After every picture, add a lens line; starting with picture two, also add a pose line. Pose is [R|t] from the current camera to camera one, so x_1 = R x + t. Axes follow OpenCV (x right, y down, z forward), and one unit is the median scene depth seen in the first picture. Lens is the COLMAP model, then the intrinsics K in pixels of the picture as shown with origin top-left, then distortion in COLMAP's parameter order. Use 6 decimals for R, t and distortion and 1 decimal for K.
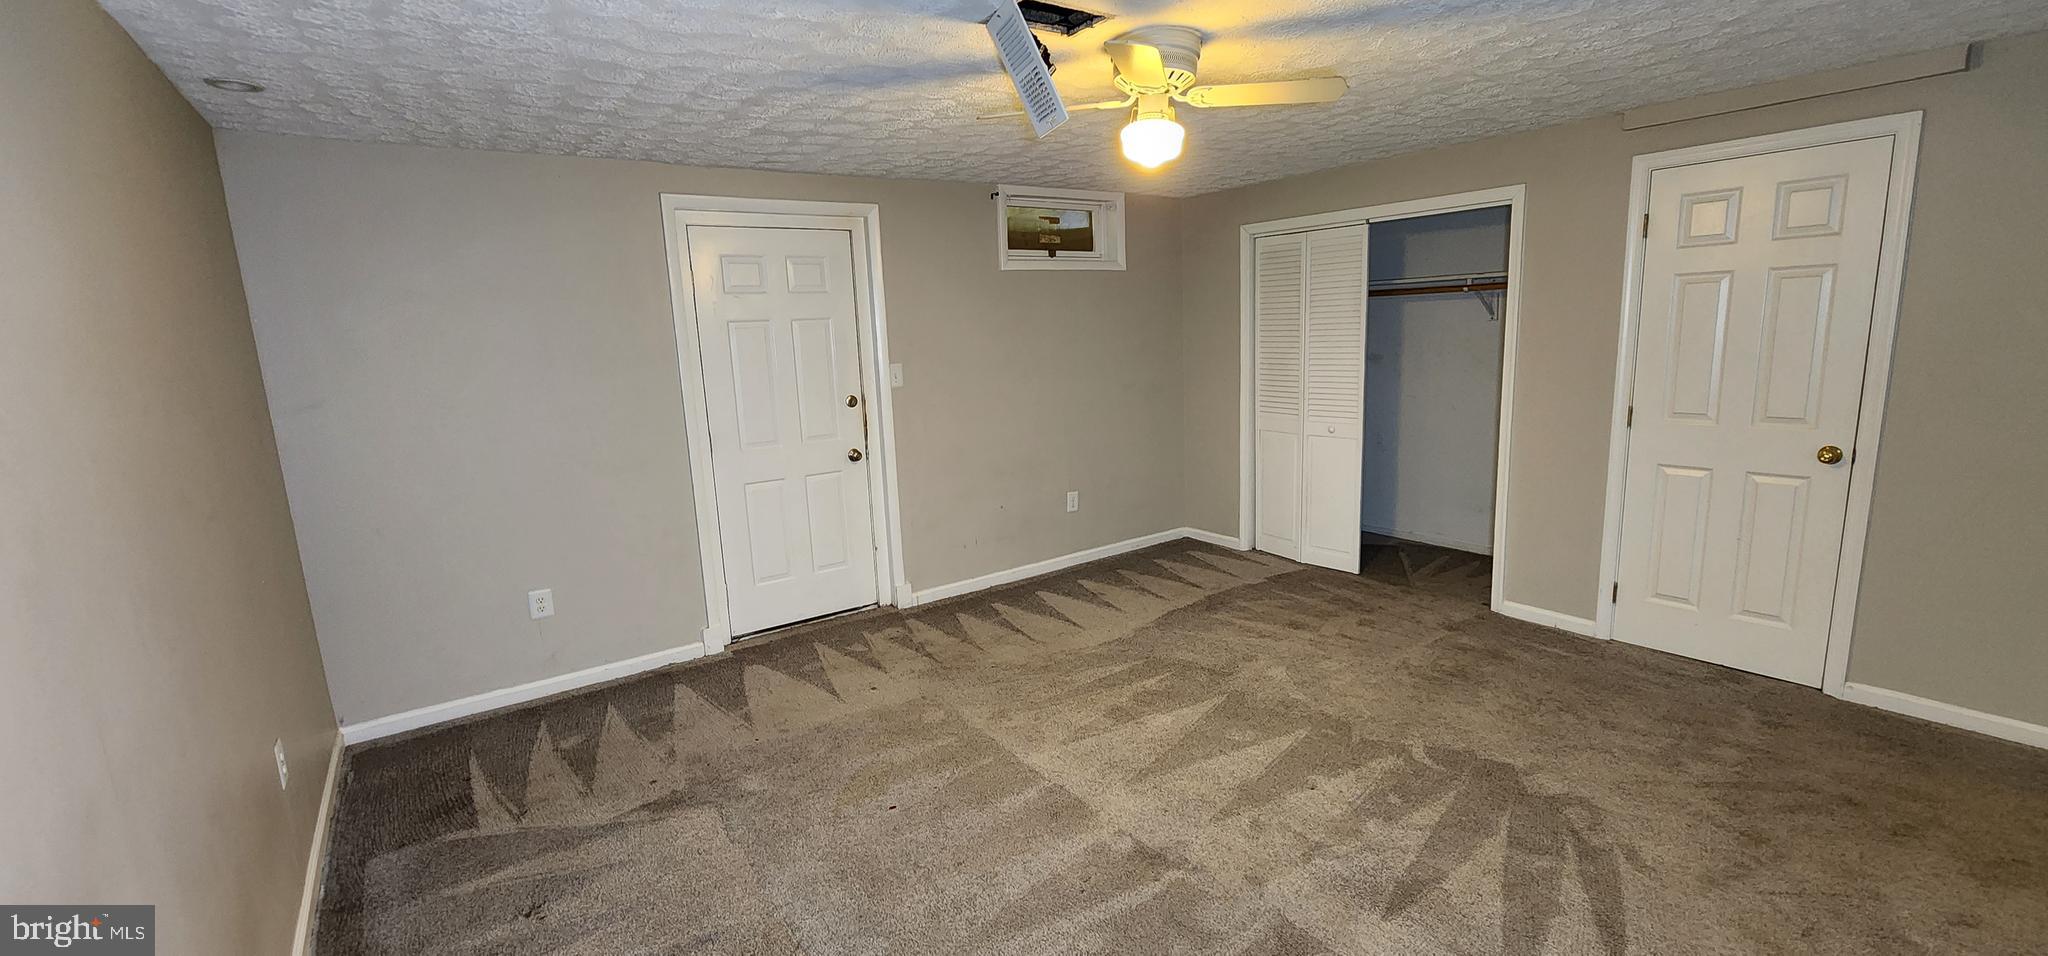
lens RADIAL K [[836.4, 0, 1013.4], [0, 836.4, 482.1], [0, 0, 1]] dist [-0.003011, -0.000608]
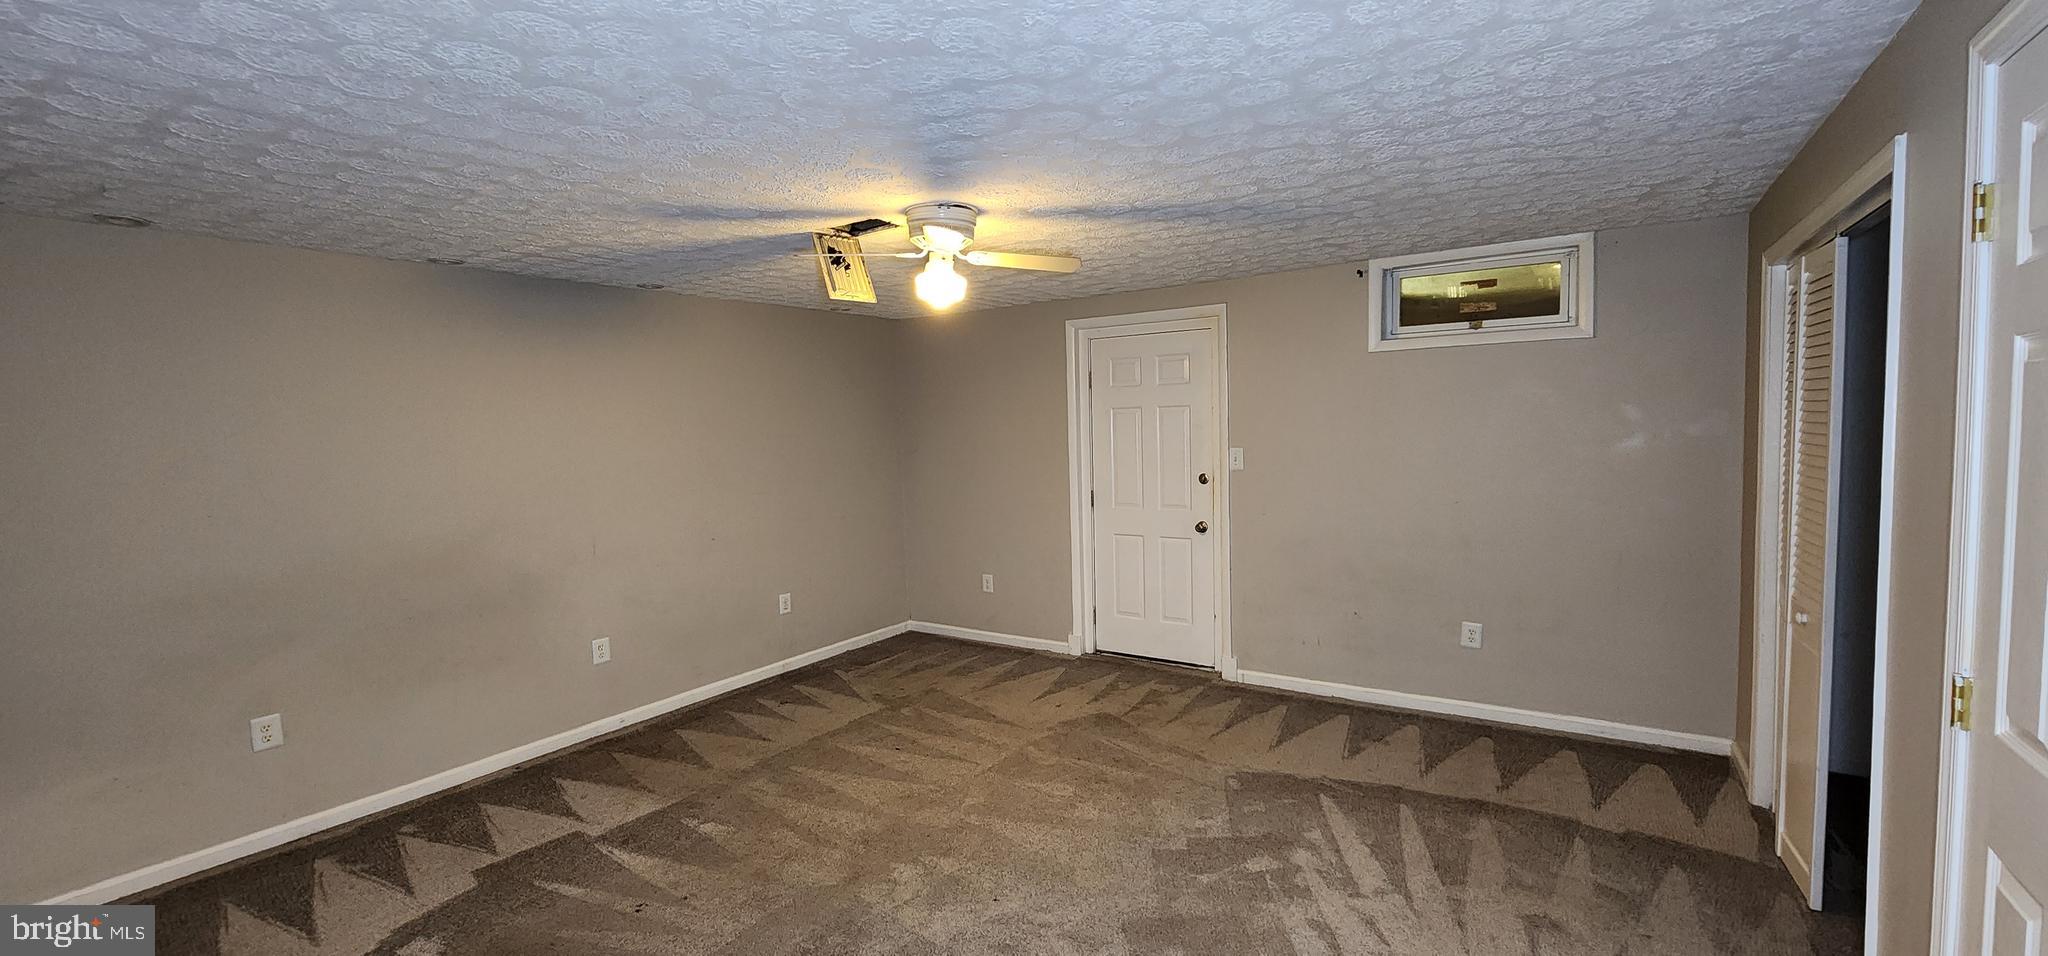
lens RADIAL K [[836.4, 0, 1013.4], [0, 836.4, 482.1], [0, 0, 1]] dist [-0.003011, -0.000608]
pose [[0.349159, 0.101207, -0.931582, 0.773609], [-0.150550, 0.987295, 0.050833, -0.113224], [0.924891, 0.122501, 0.359959, 0.366872]]
